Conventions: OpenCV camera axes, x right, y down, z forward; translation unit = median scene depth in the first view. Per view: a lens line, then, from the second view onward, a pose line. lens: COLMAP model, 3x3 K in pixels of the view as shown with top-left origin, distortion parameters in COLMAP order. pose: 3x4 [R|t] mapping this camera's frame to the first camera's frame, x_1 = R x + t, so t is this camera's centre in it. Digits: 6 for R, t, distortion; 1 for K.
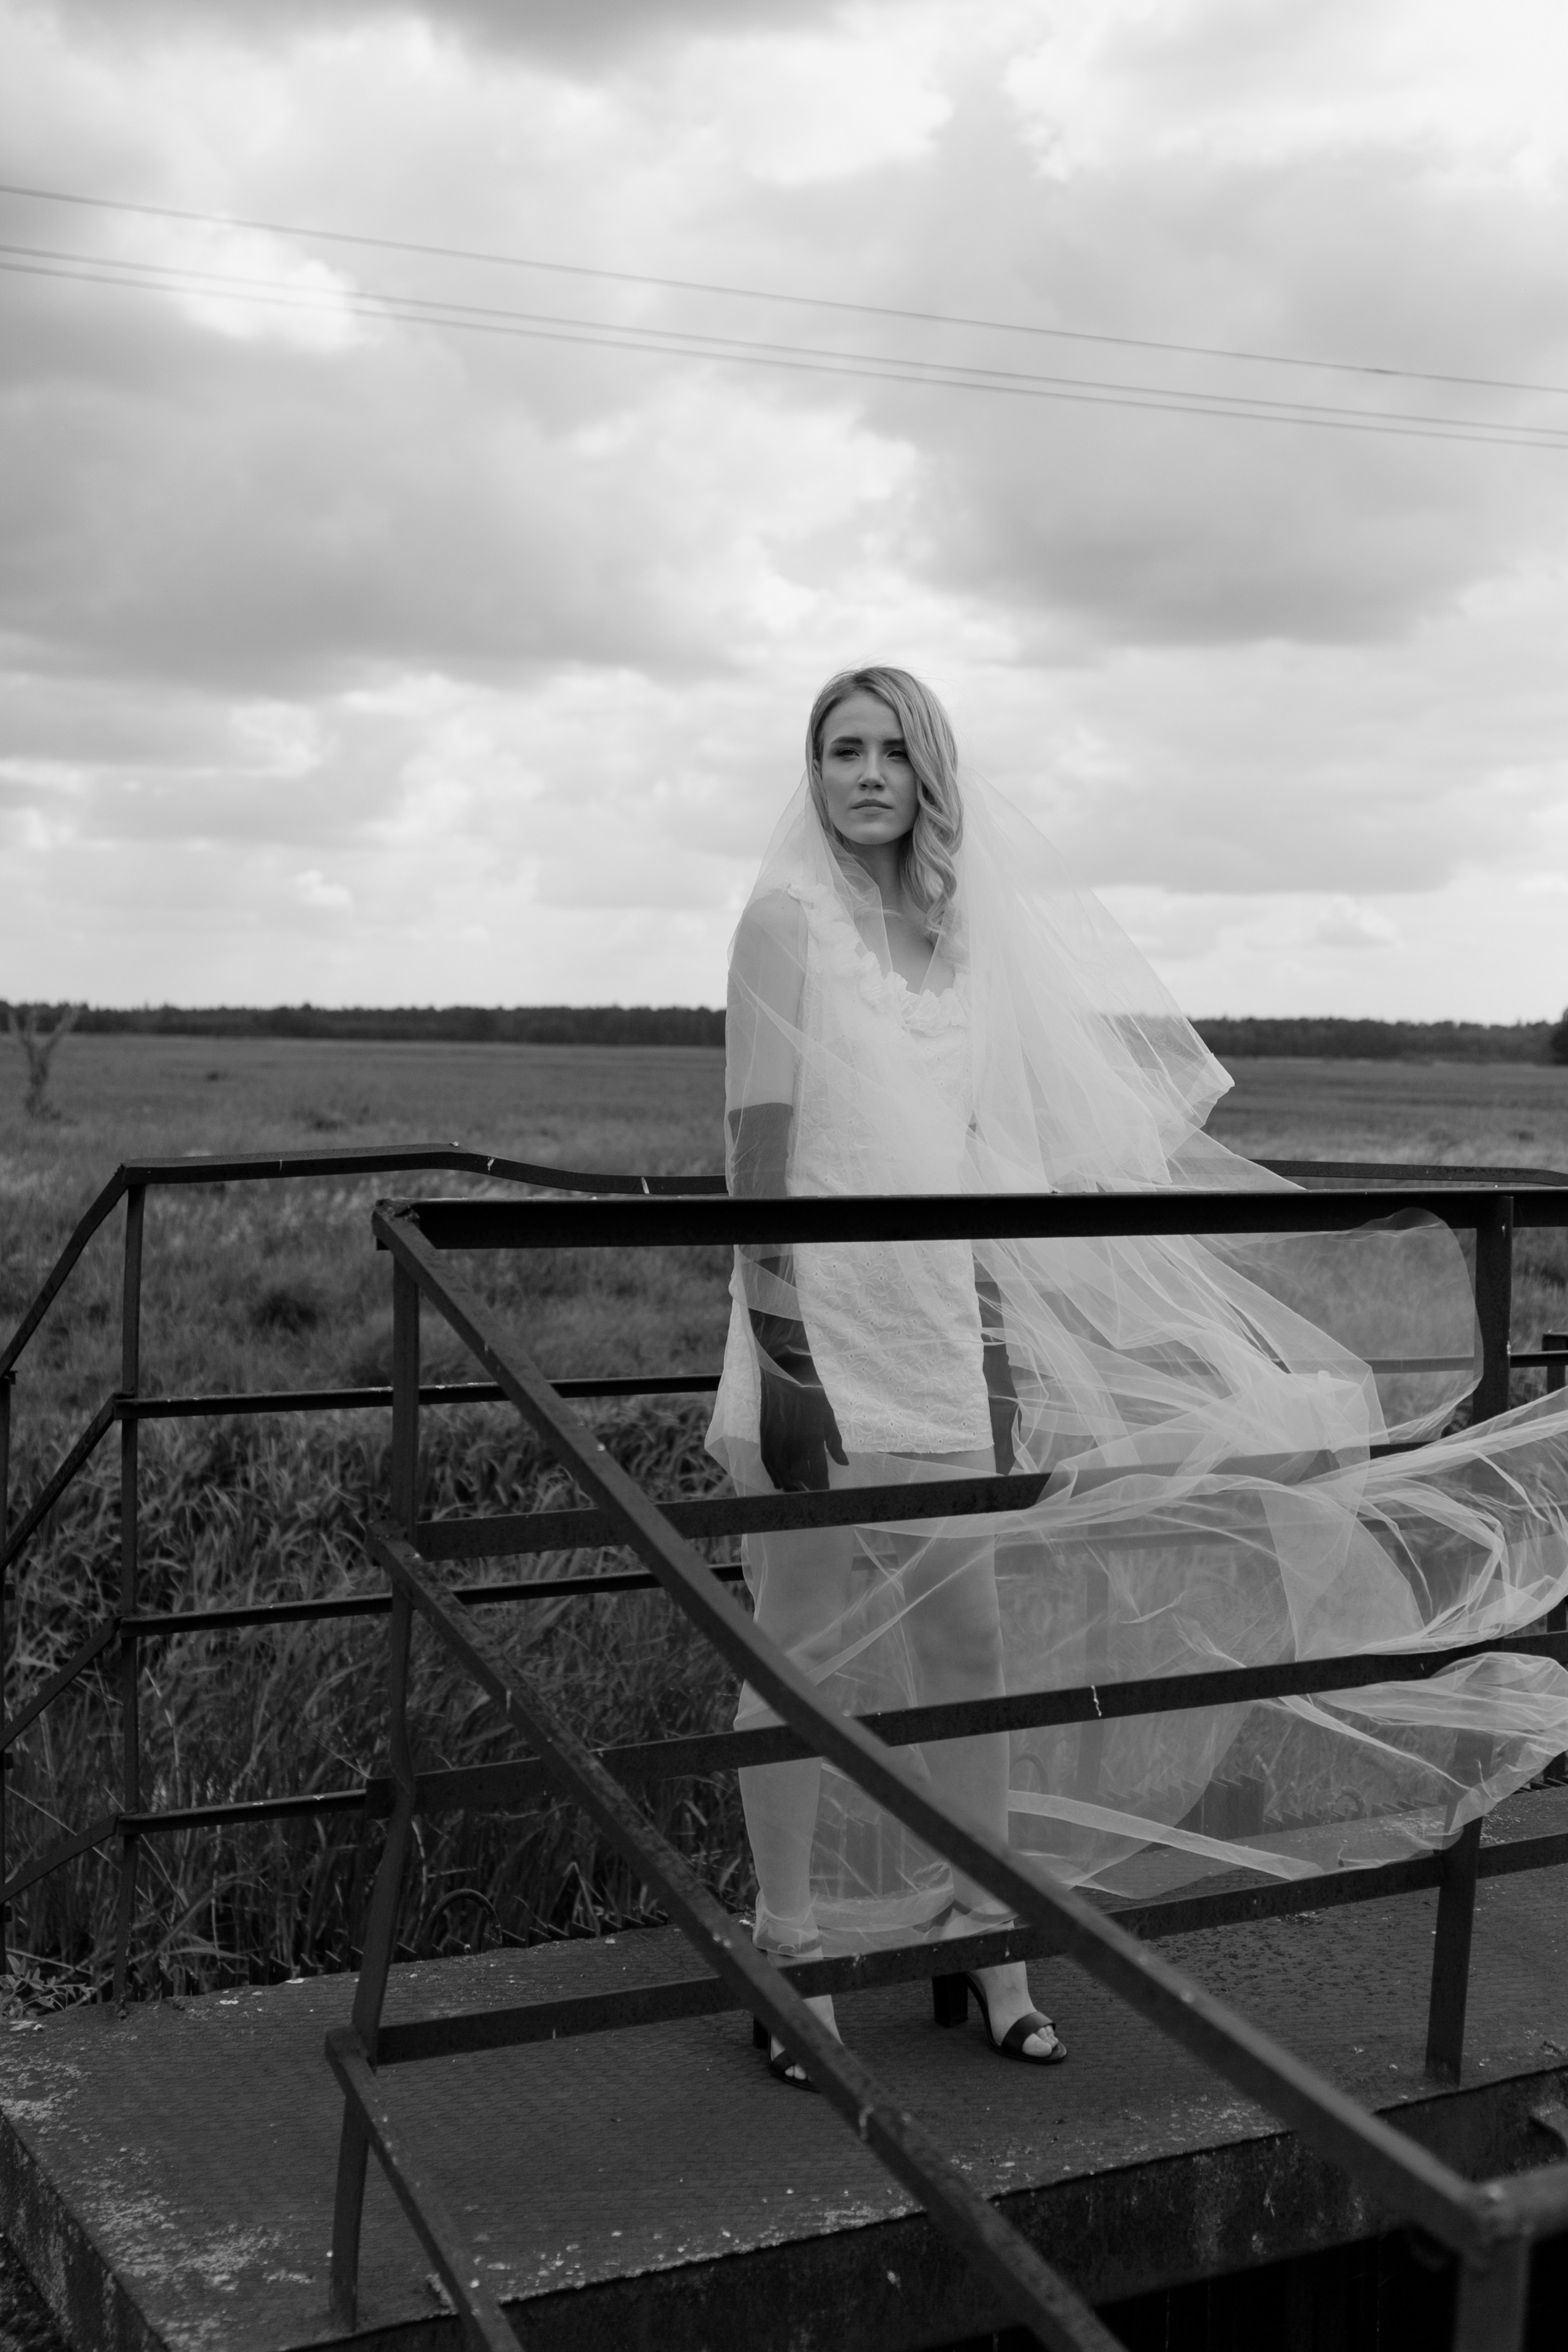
lens RADIAL K [[2851.9, 0, 791.9], [0, 2851.9, 1177.1], [0, 0, 1]] dist [-0.015332, -0.019861]
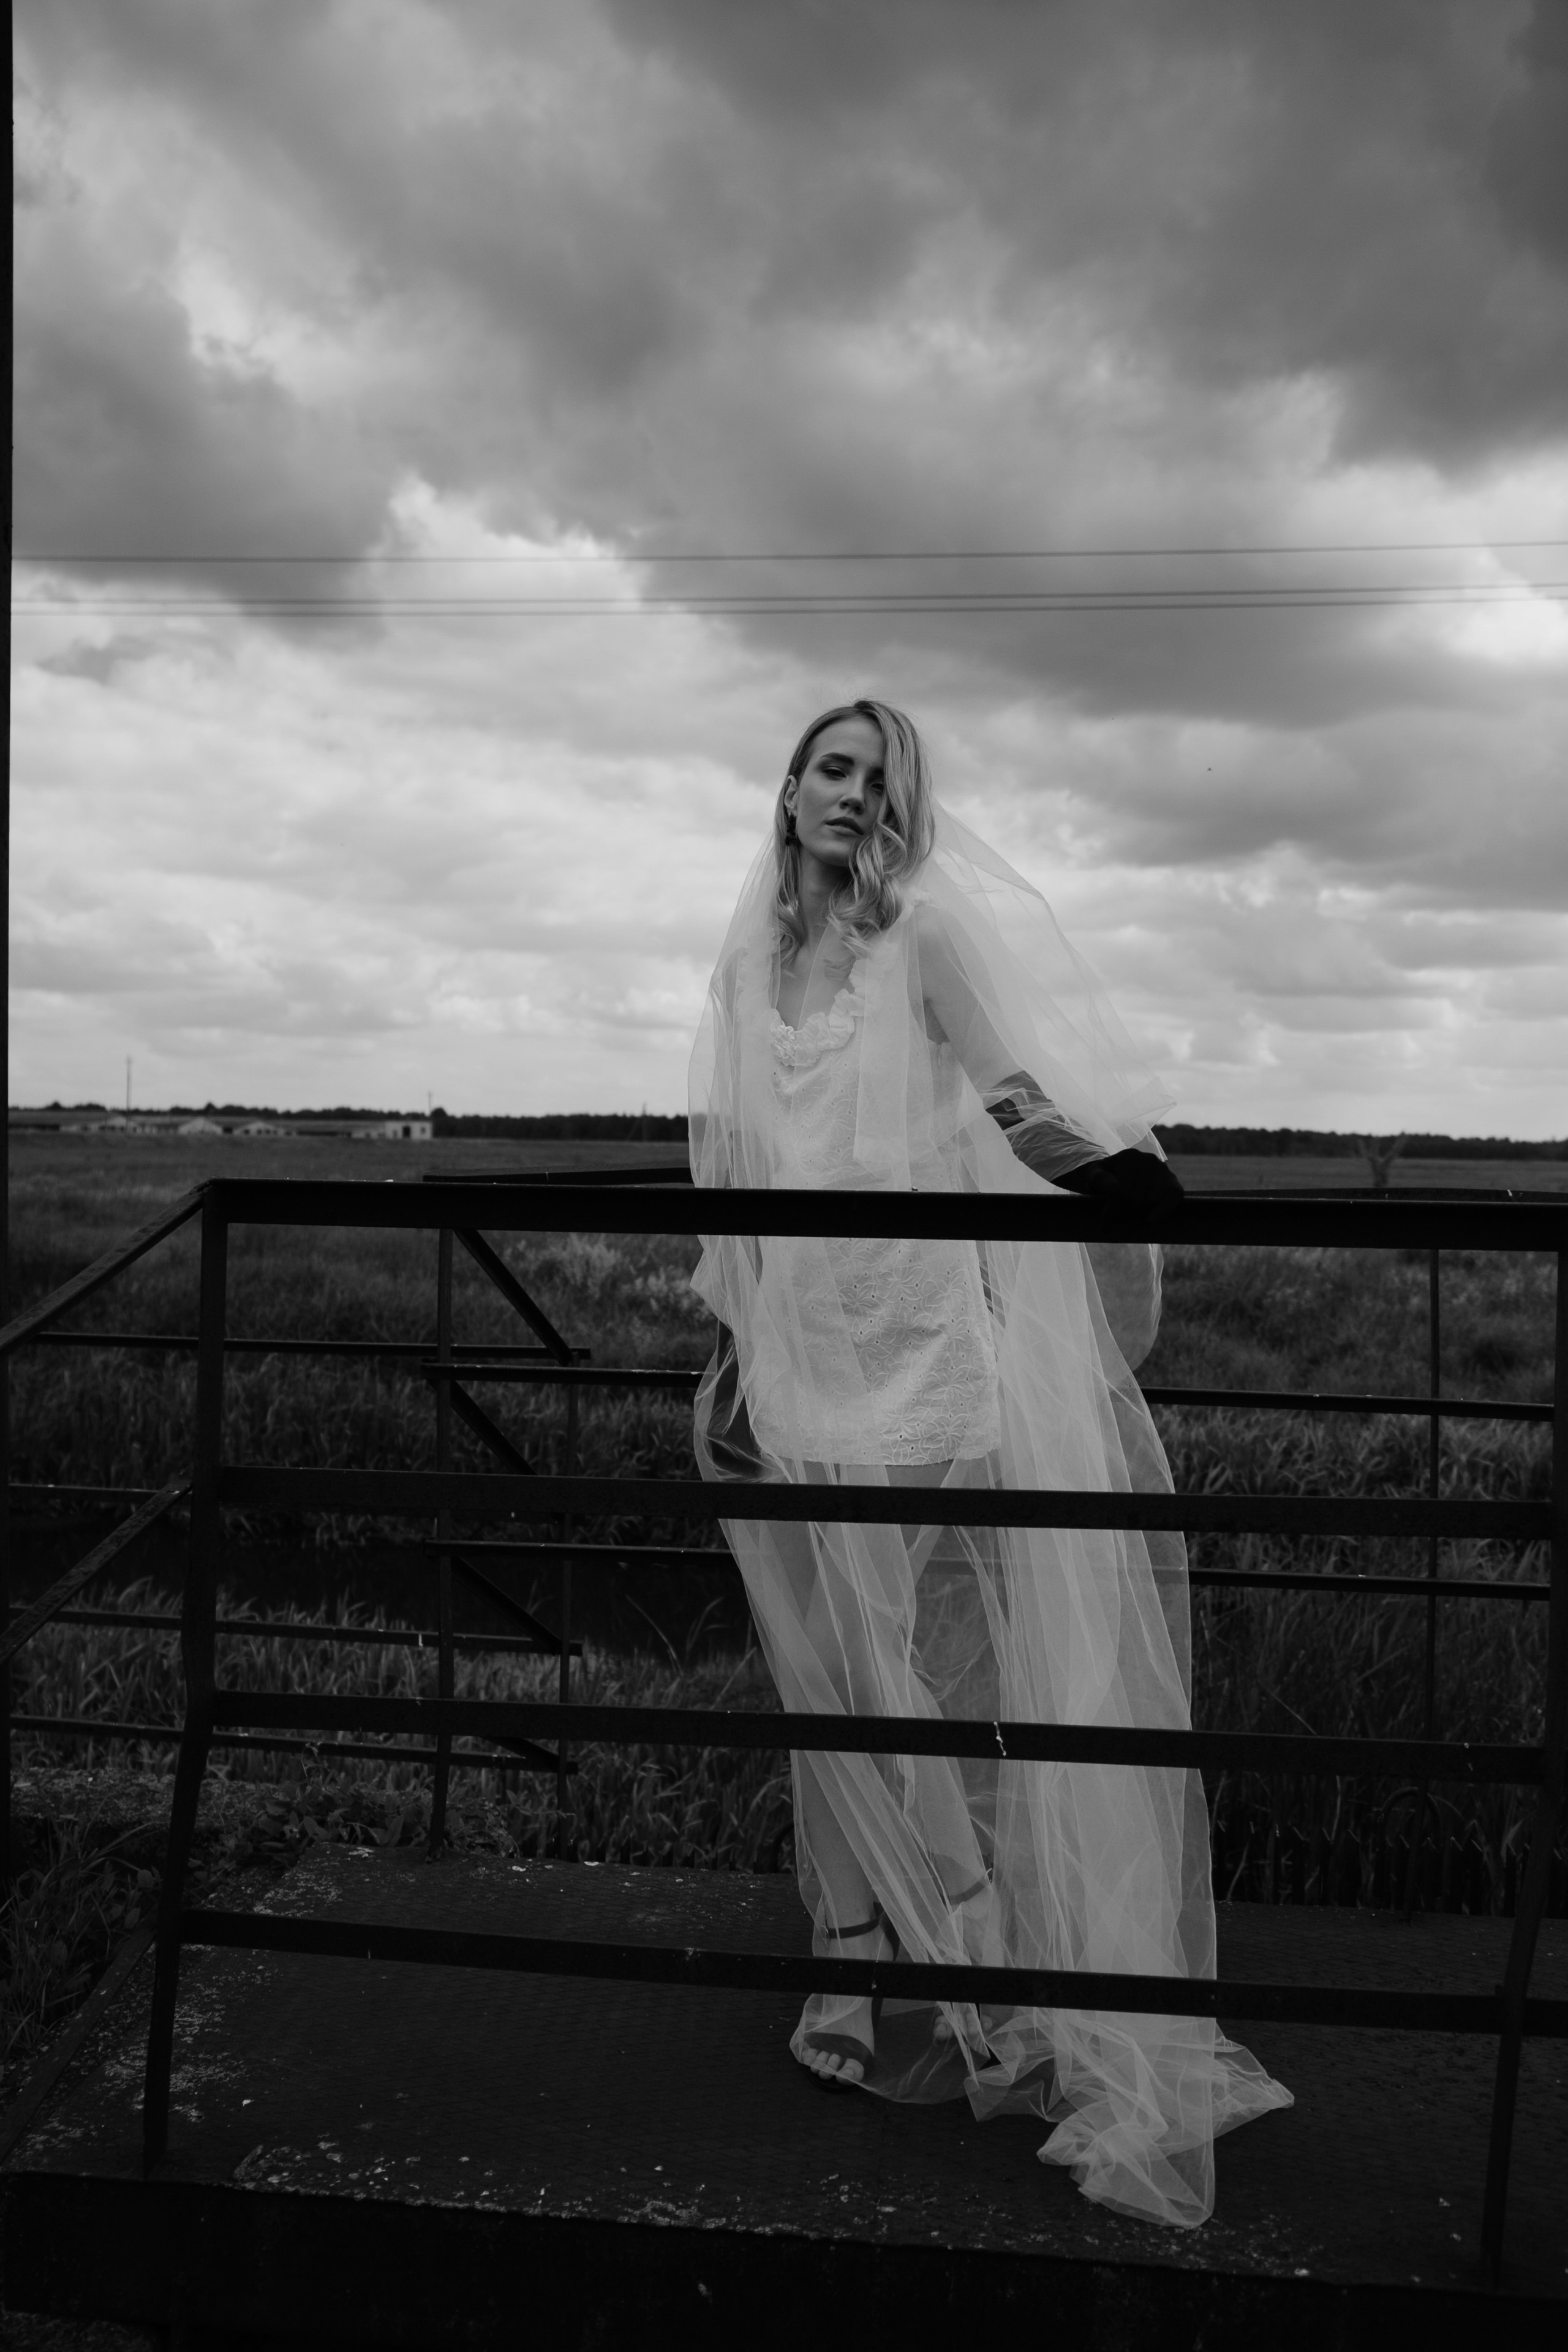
lens RADIAL K [[1942.0, 0, 779.0], [0, 1942.0, 1174.7], [0, 0, 1]] dist [-0.075281, 0.110925]
pose [[0.801324, 0.000150, -0.598230, 0.396922], [-0.027755, 0.998932, -0.036928, 0.022683], [0.597586, 0.046195, 0.800473, 0.410431]]
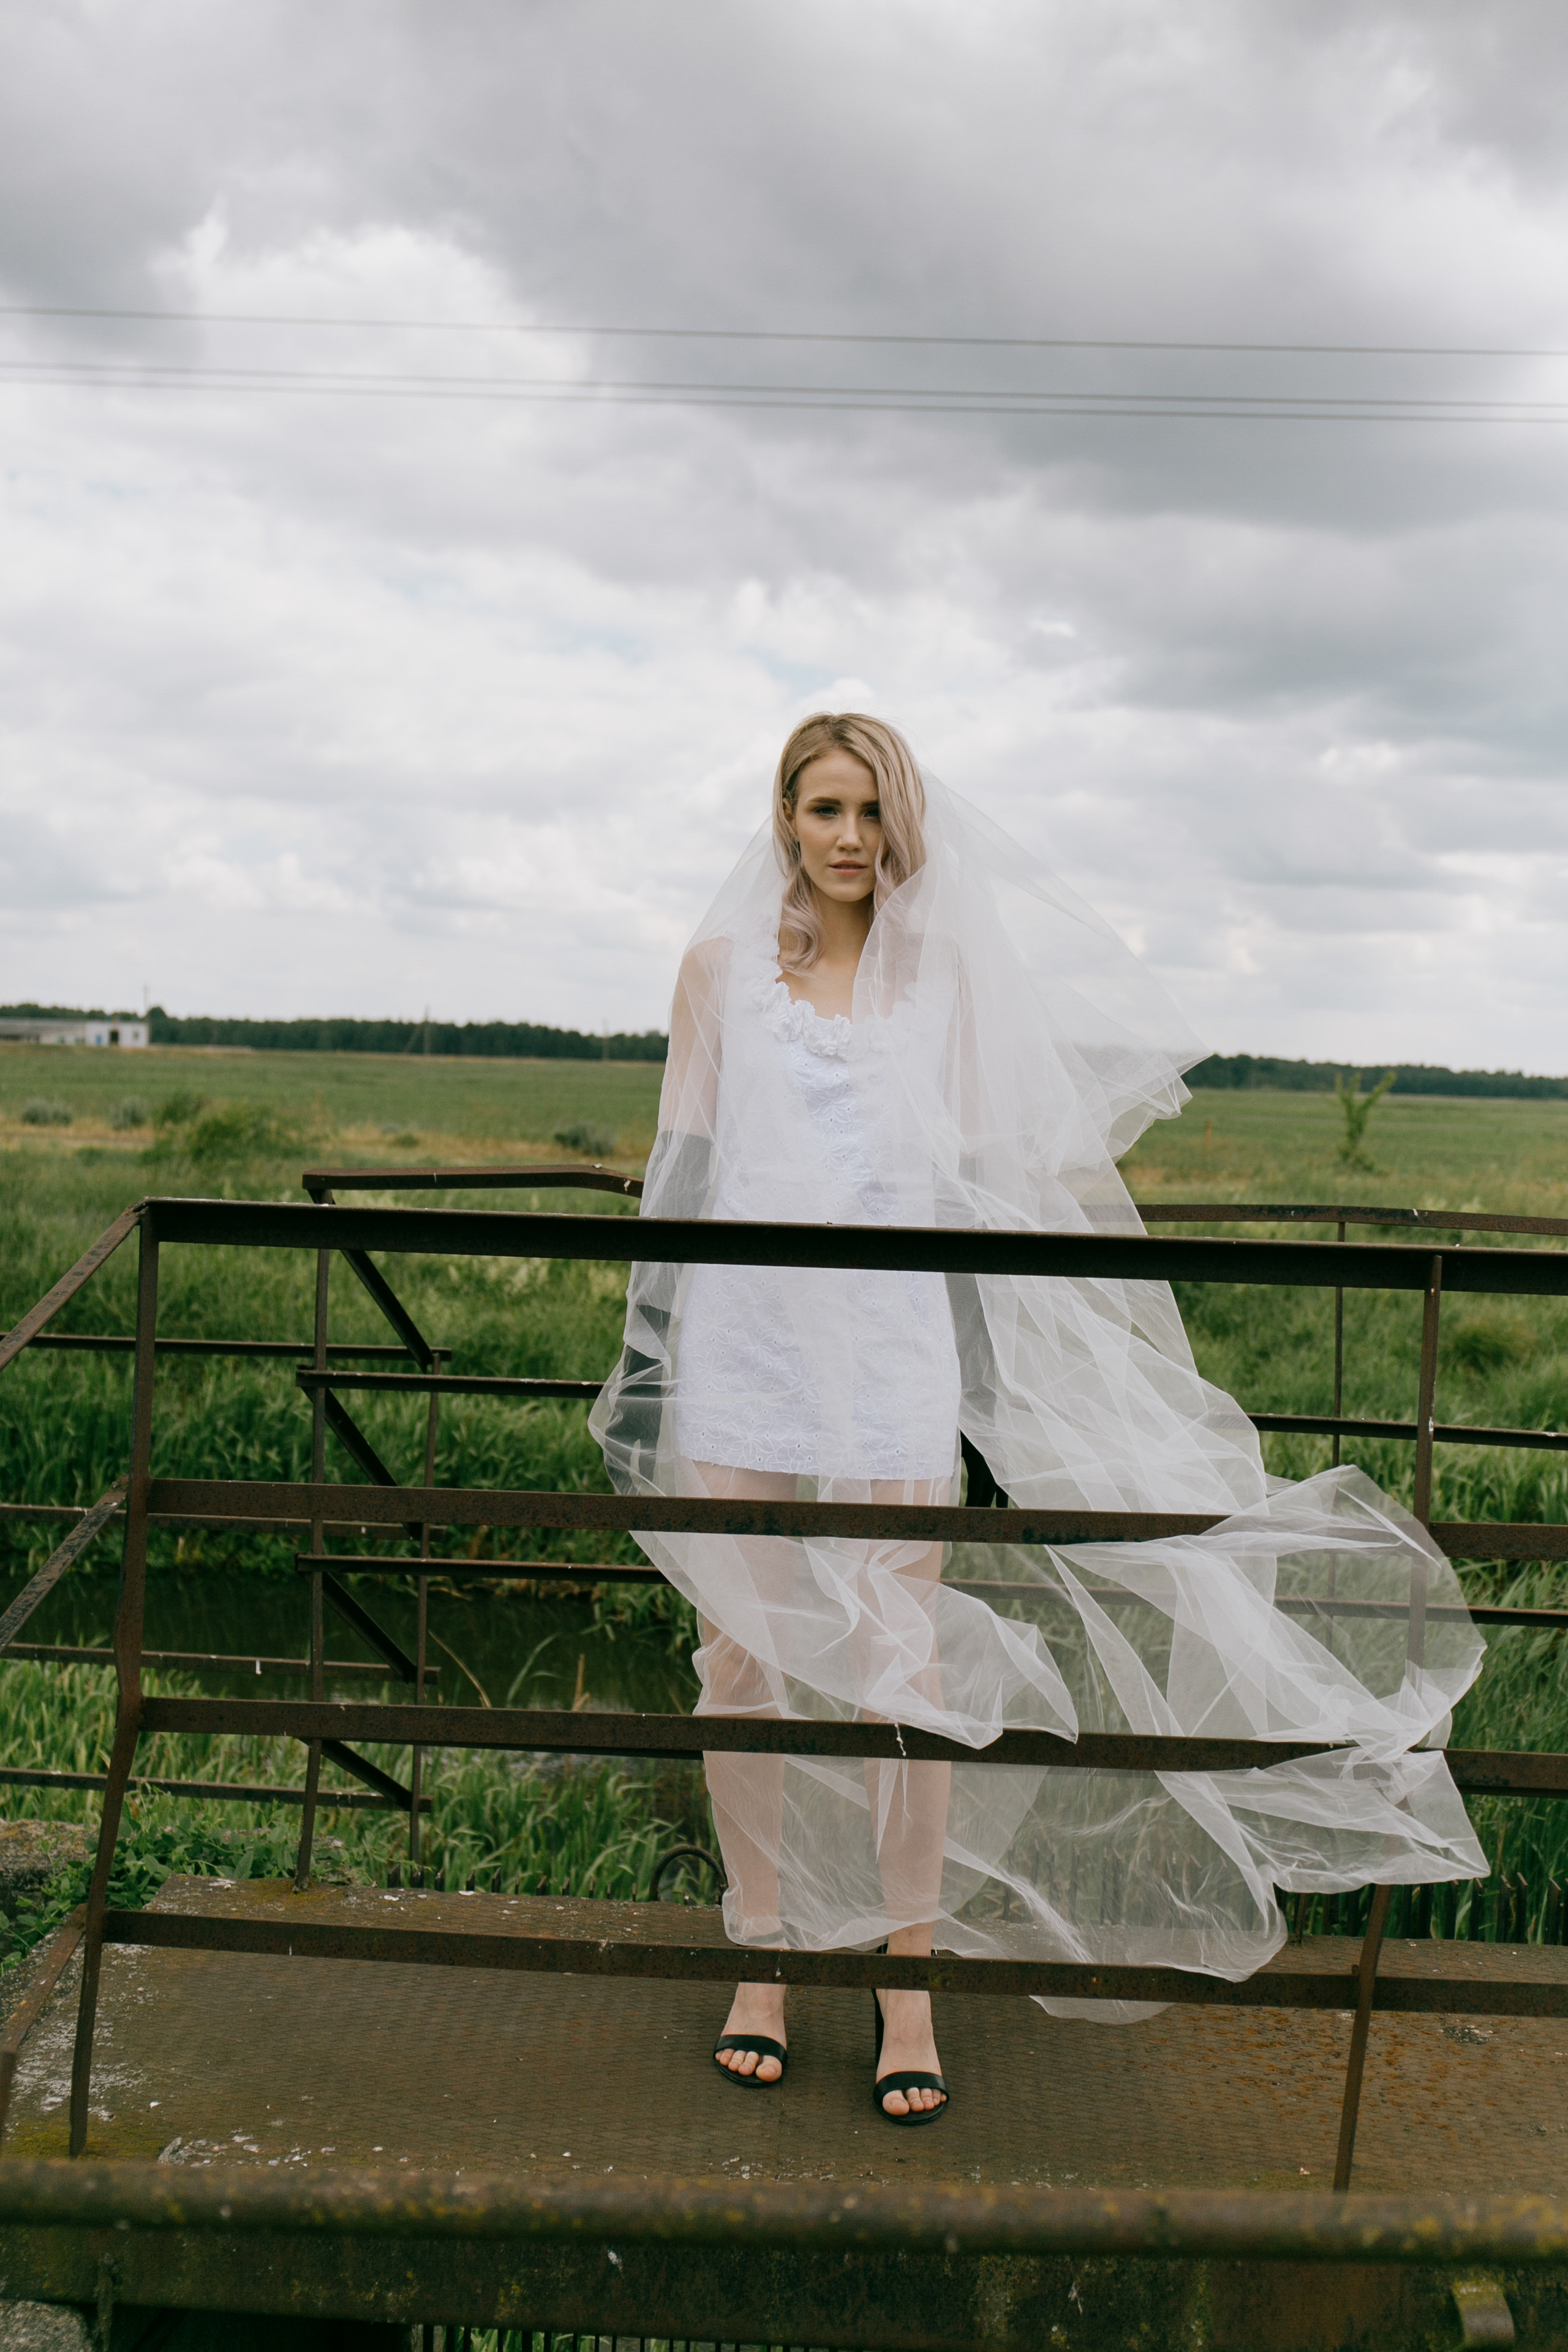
lens RADIAL K [[2531.9, 0, 784.0], [0, 2531.9, 1176.0], [0, 0, 1]] dist [-0.014758, -0.020956]
pose [[0.843925, 0.031957, -0.535509, 0.499650], [-0.042825, 0.999052, -0.007870, -0.003311], [0.534749, 0.029575, 0.844493, 0.212657]]
